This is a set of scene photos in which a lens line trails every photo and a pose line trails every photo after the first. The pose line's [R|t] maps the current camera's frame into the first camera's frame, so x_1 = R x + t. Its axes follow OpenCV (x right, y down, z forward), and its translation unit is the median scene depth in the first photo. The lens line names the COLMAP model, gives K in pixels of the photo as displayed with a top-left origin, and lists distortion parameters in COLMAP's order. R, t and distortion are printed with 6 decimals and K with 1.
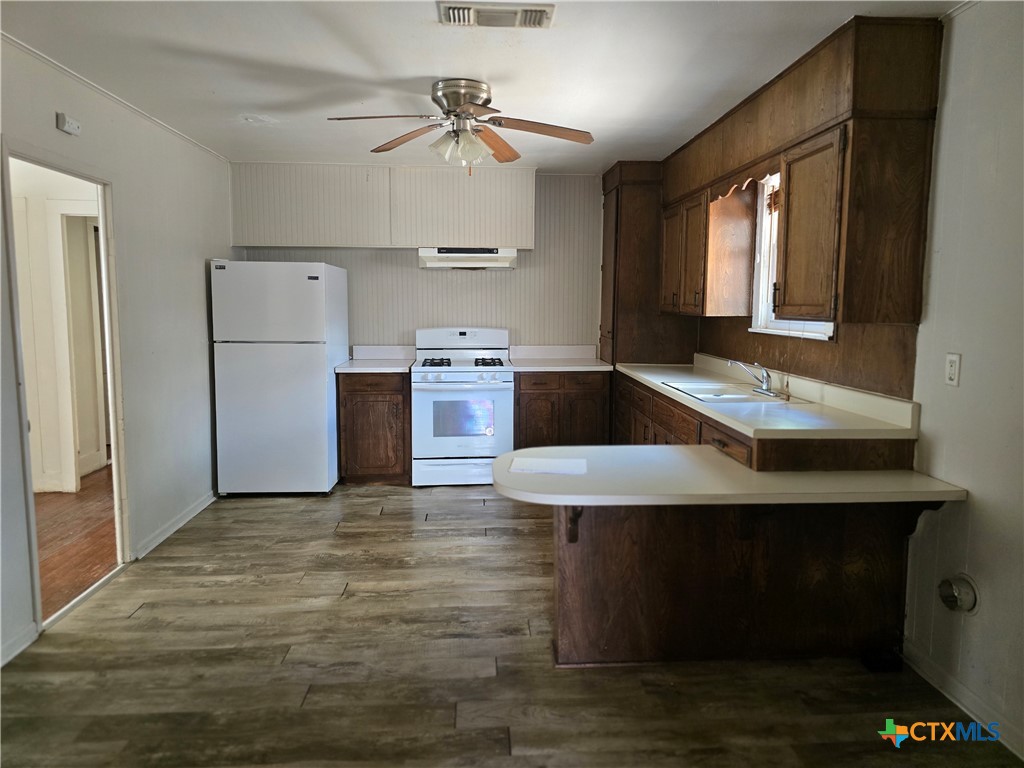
lens RADIAL K [[697.6, 0, 516.8], [0, 697.6, 385.2], [0, 0, 1]] dist [0.011057, -0.001803]
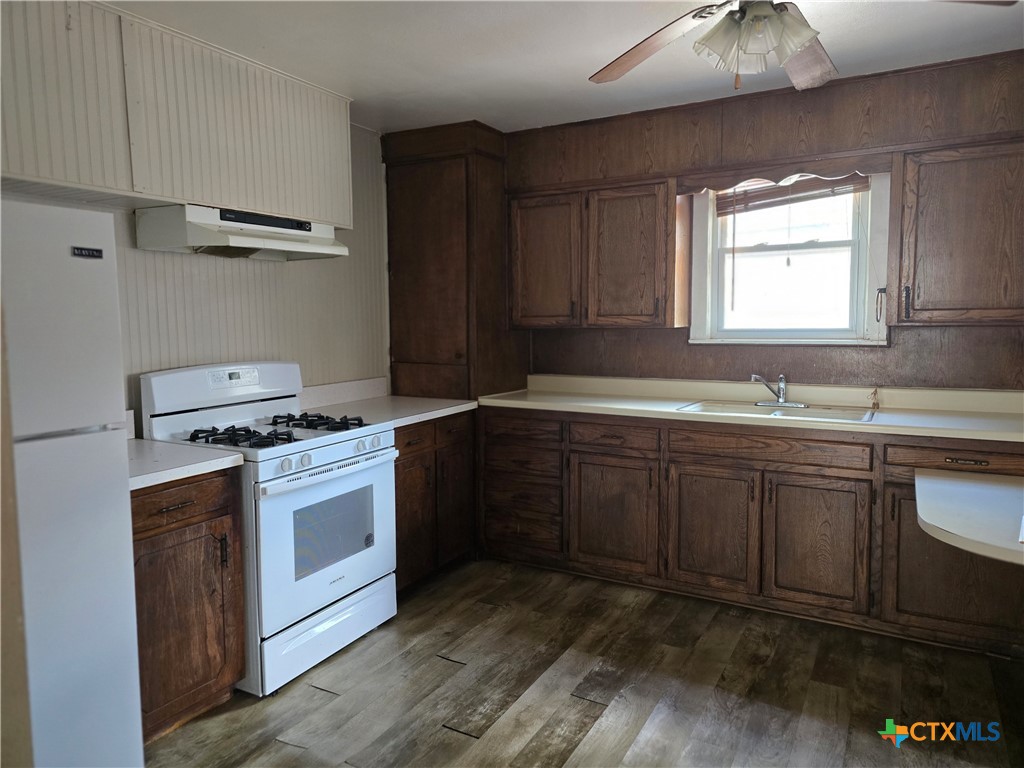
lens RADIAL K [[697.6, 0, 514.8], [0, 697.6, 375.4], [0, 0, 1]] dist [0.011057, -0.001803]
pose [[0.526799, -0.083379, 0.845891, -0.452336], [0.113841, 0.993132, 0.026995, -0.069843], [-0.842332, 0.082076, 0.532673, 0.582623]]
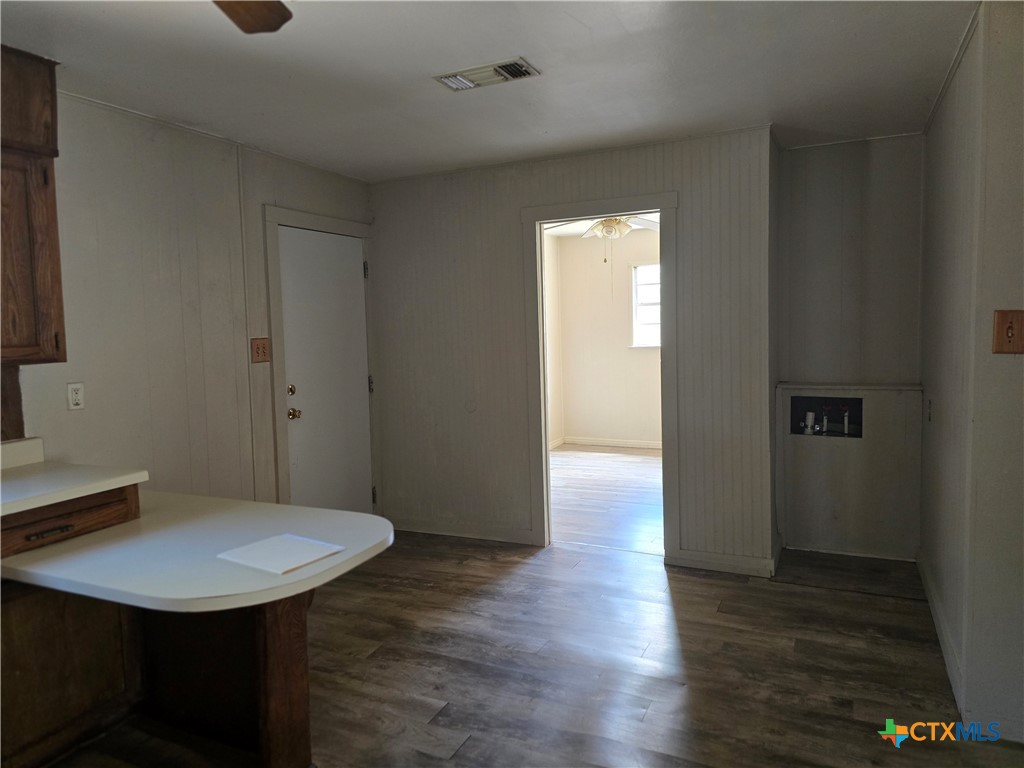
lens RADIAL K [[697.6, 0, 512.5], [0, 697.6, 382.9], [0, 0, 1]] dist [0.011057, -0.001803]
pose [[-0.881296, -0.023535, 0.471977, -0.286703], [0.077839, 0.977887, 0.194106, -0.105252], [-0.466109, 0.207803, -0.859977, 0.804652]]
